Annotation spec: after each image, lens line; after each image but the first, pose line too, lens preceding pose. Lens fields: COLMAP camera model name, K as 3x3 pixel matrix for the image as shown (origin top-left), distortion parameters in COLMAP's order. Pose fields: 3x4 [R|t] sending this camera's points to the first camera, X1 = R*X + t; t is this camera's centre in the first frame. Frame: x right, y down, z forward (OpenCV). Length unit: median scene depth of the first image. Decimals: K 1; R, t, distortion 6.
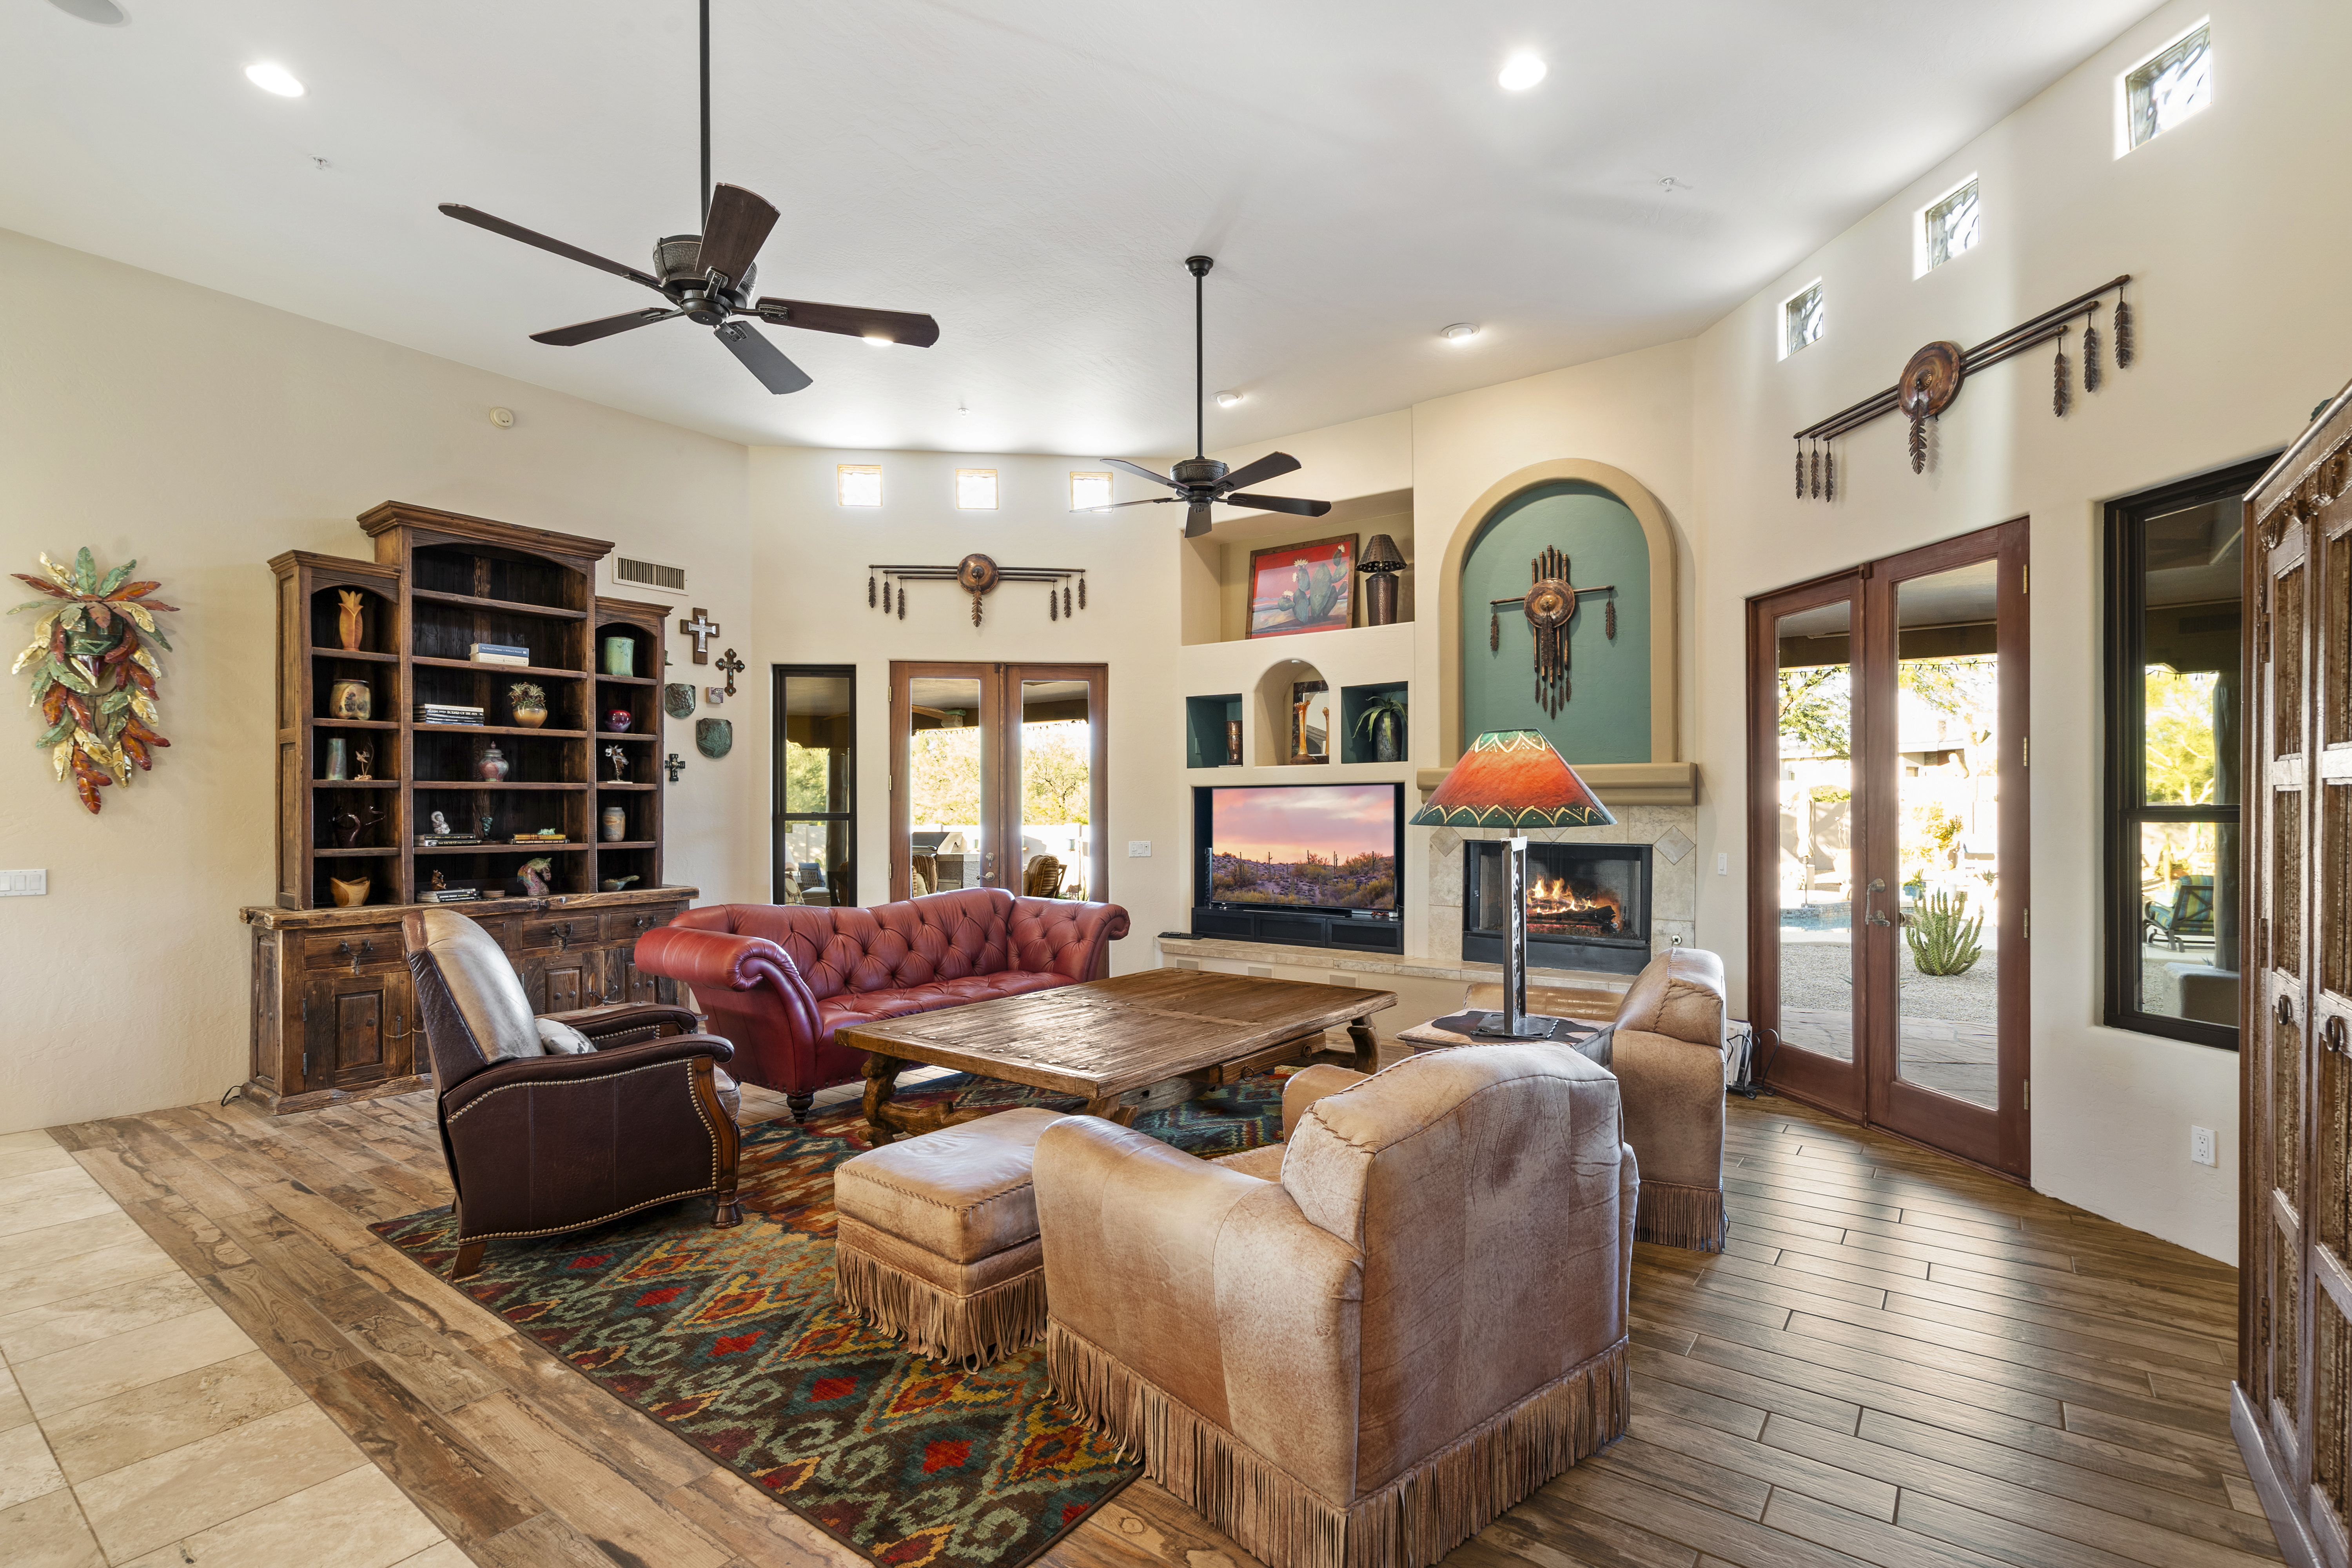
lens RADIAL K [[1094.4, 0, 1174.1], [0, 1094.4, 803.3], [0, 0, 1]] dist [0.001433, 0.001003]
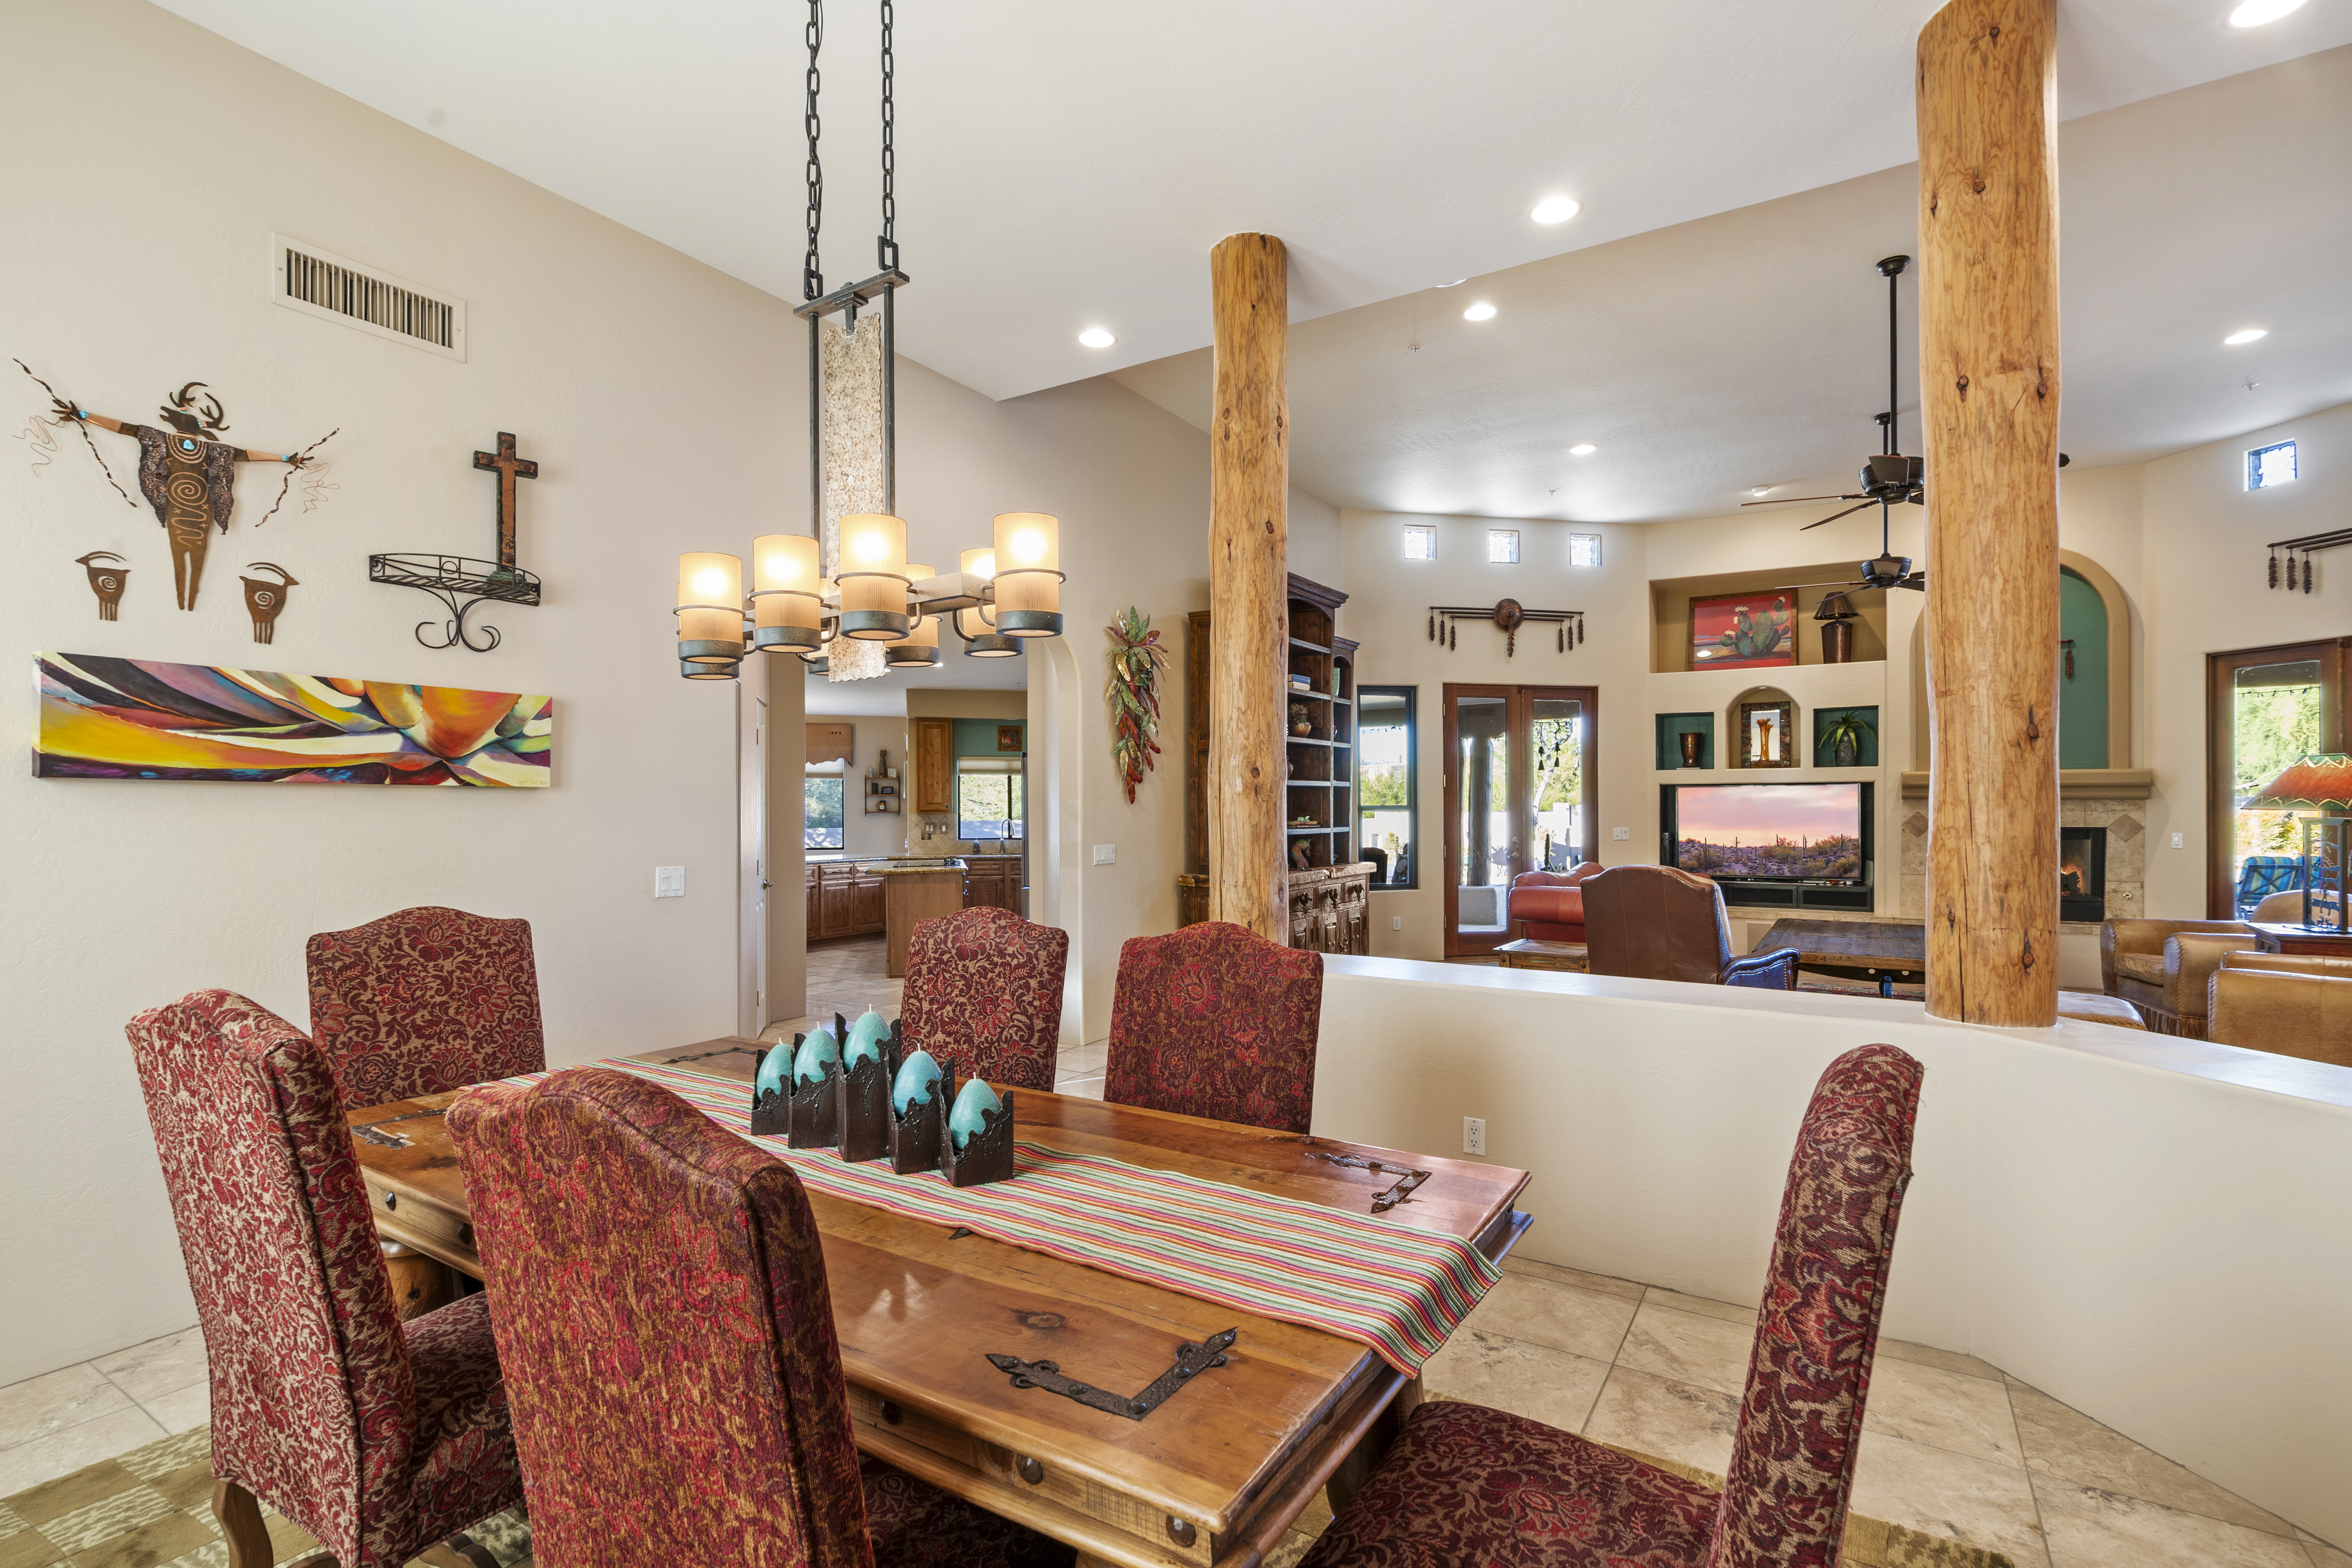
lens RADIAL K [[1097.4, 0, 1141.9], [0, 1097.4, 812.8], [0, 0, 1]] dist [-0.000659, -0.000298]
pose [[0.996933, 0.000652, 0.078252, -0.749850], [-0.001703, 0.999909, 0.013369, 0.002174], [-0.078236, -0.013462, 0.996844, -0.245154]]
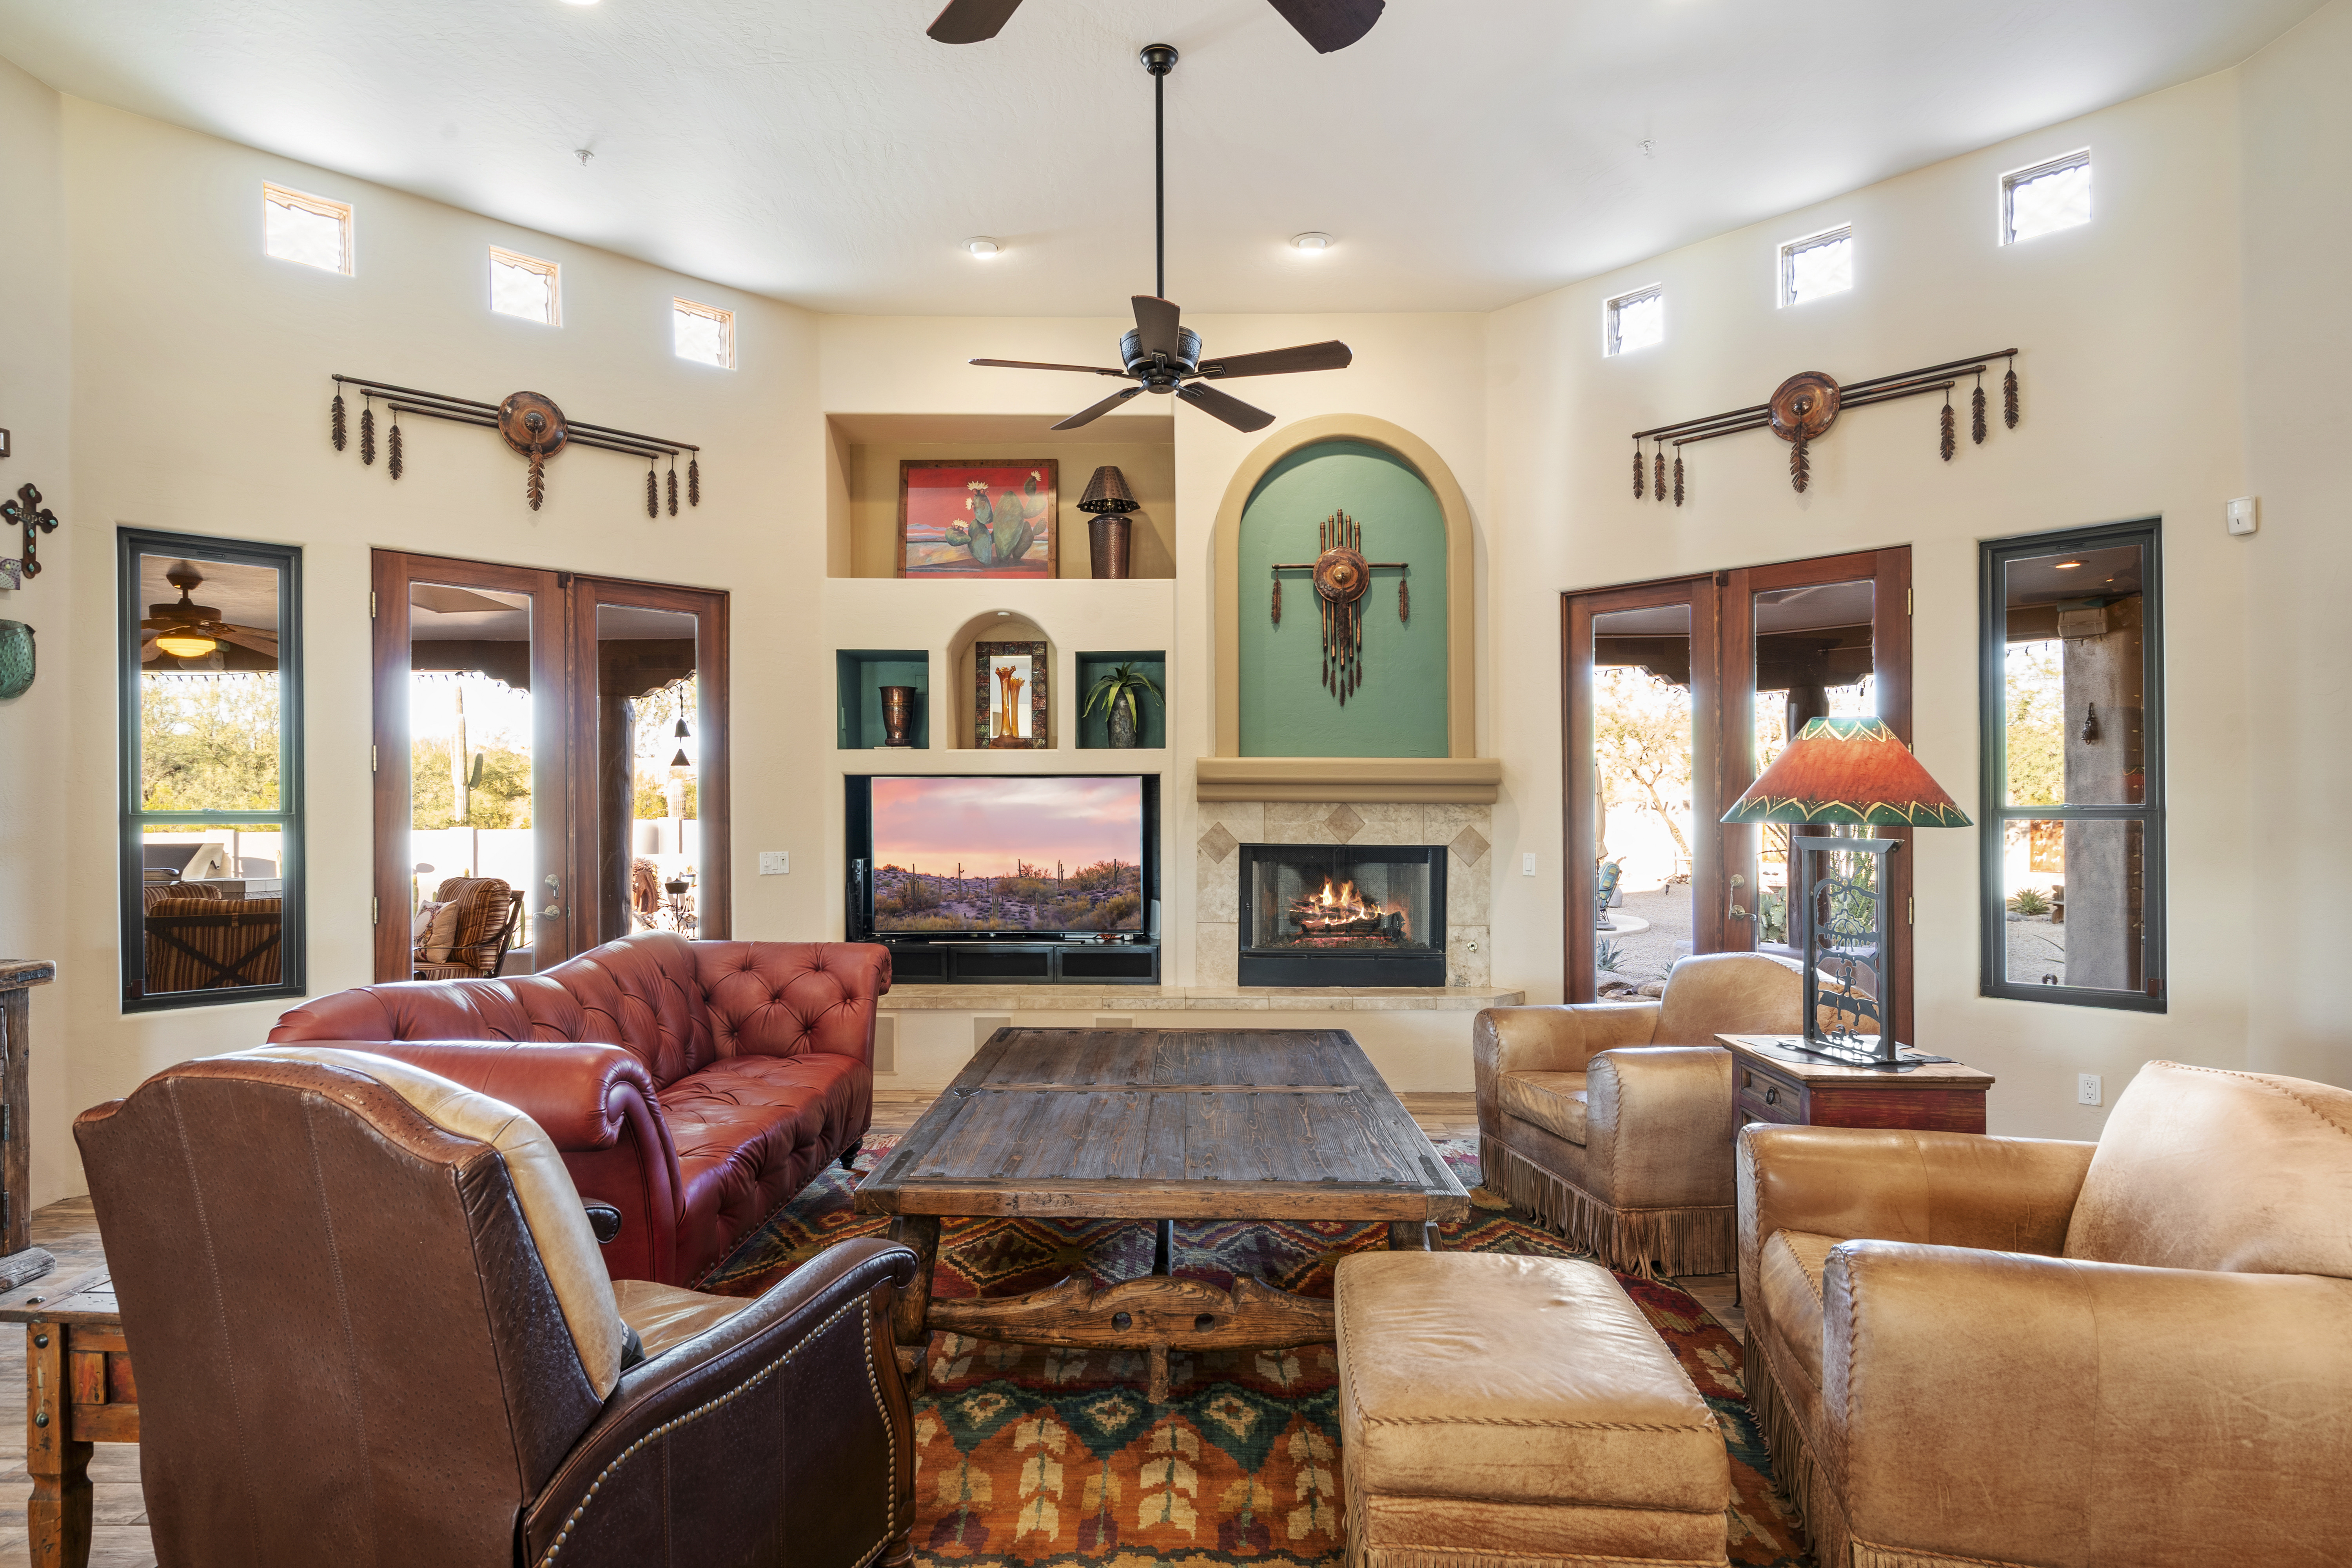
lens RADIAL K [[1282.3, 0, 1139.5], [0, 1282.3, 796.7], [0, 0, 1]] dist [0.011968, 0.001110]
pose [[0.809325, 0.007822, 0.587309, -0.352047], [-0.005540, 0.999969, -0.005684, 0.003163], [-0.587335, 0.001346, 0.809343, 0.225730]]
